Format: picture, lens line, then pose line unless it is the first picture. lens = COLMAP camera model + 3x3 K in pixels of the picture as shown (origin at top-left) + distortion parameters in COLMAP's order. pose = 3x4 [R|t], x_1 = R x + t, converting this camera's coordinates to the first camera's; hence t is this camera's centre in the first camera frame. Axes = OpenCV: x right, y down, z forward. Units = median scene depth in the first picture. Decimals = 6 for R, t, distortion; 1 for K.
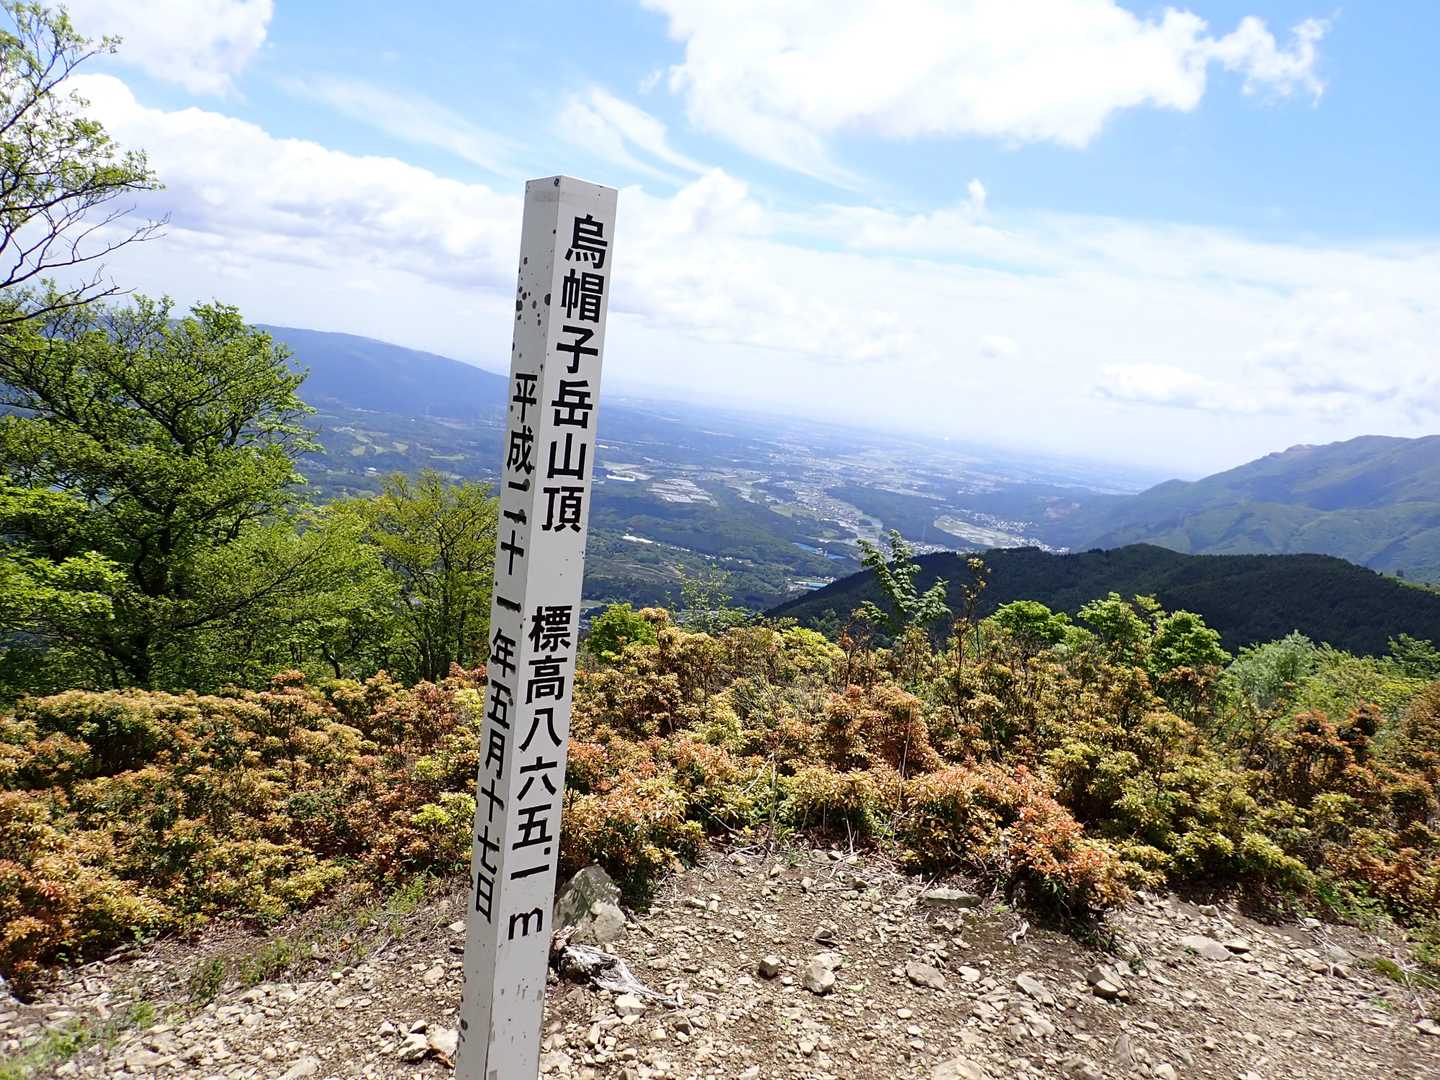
lens RADIAL K [[1083.8, 0, 720.0], [0, 1083.8, 540.0], [0, 0, 1]] dist [-0.004653, -0.000166]
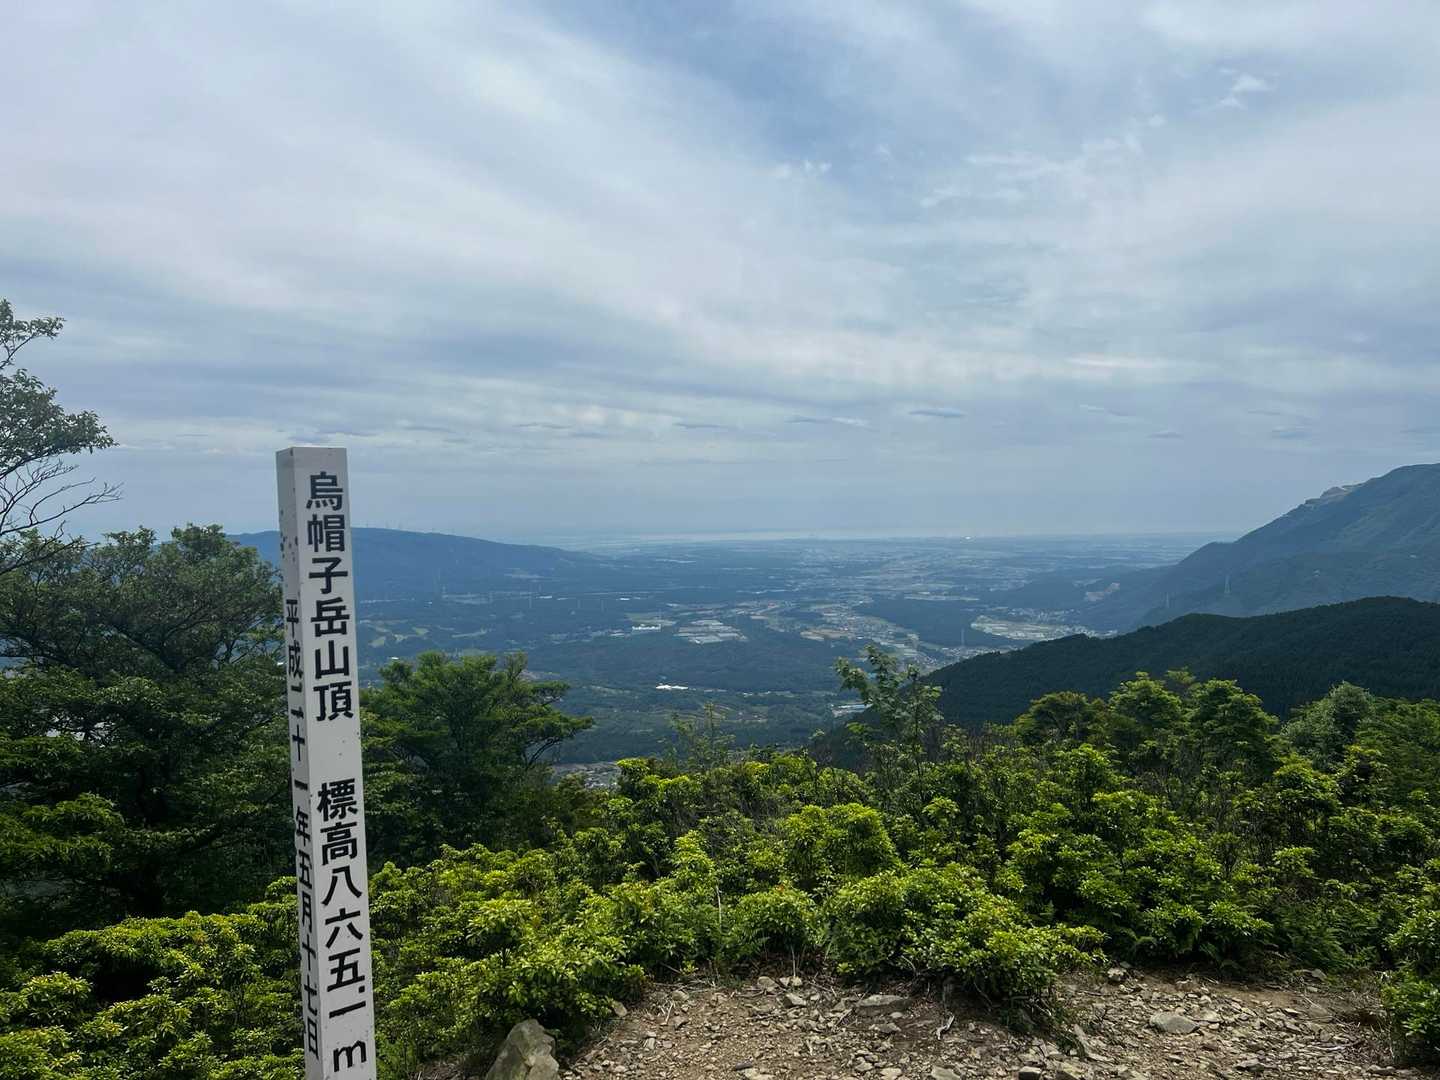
lens RADIAL K [[1113.6, 0, 720.0], [0, 1113.6, 540.0], [0, 0, 1]] dist [0.073045, -0.094522]
pose [[0.987647, -0.154465, -0.026329, 0.349294], [0.150071, 0.980793, -0.124597, 0.016572], [0.045069, 0.119106, 0.991858, -0.278954]]
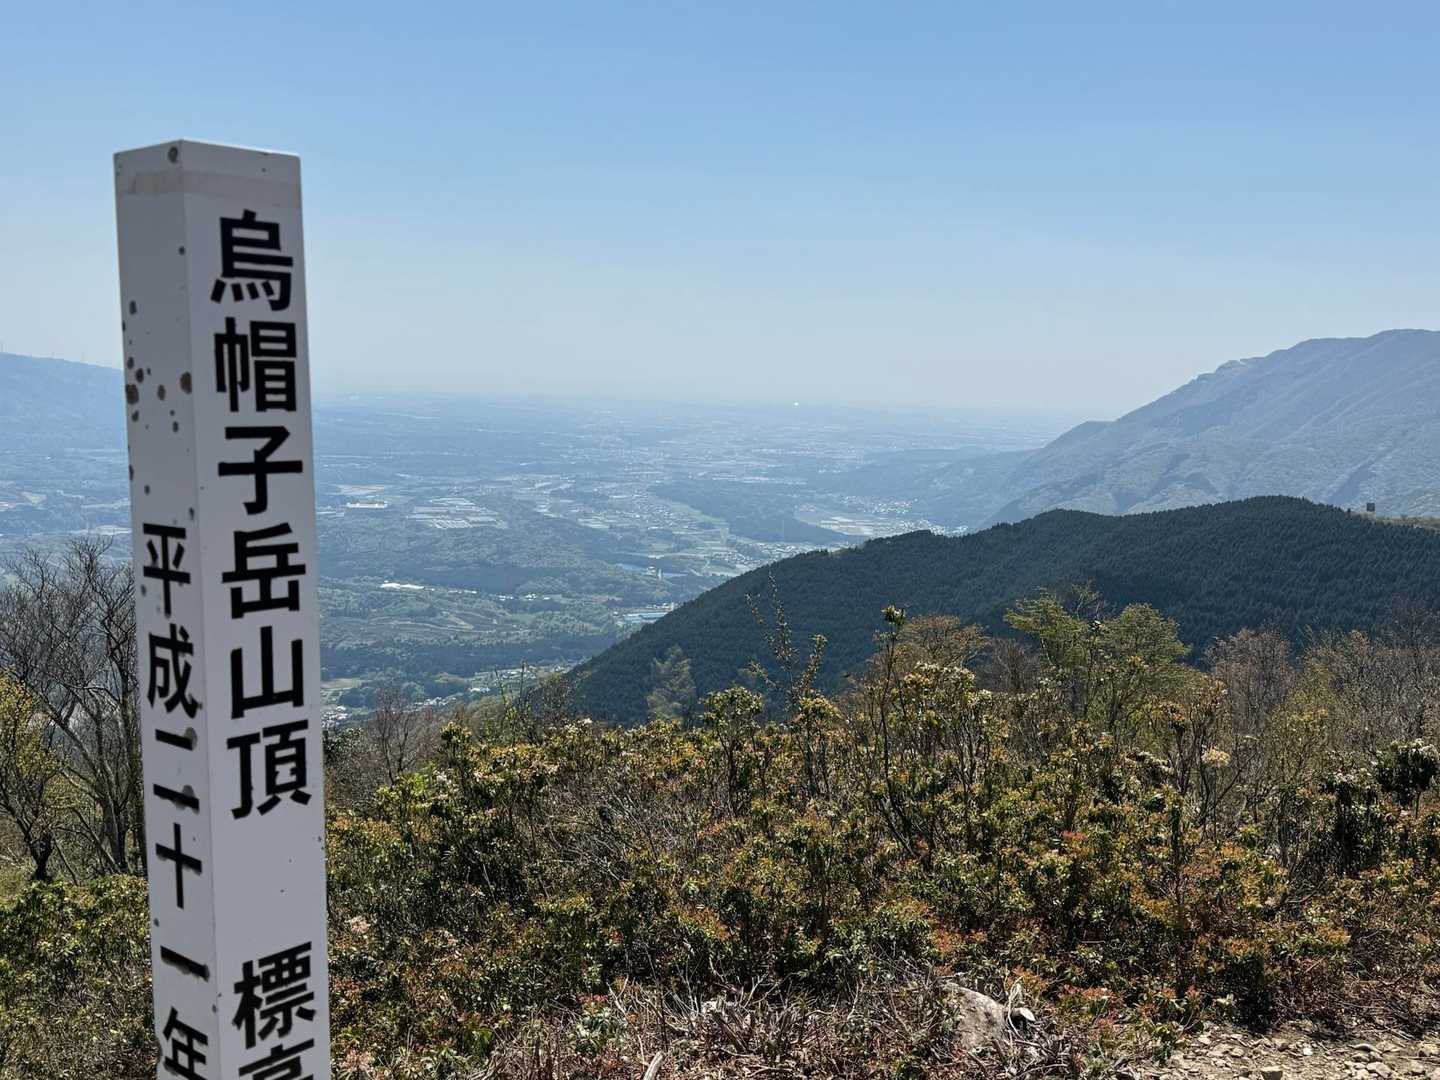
lens RADIAL K [[1424.1, 0, 734.7], [0, 1424.1, 547.6], [0, 0, 1]] dist [0.150940, -0.288706]
pose [[0.980385, -0.124455, 0.152829, -0.017833], [0.125014, 0.992137, 0.005981, -0.108884], [-0.152372, 0.013242, 0.988234, 0.266802]]
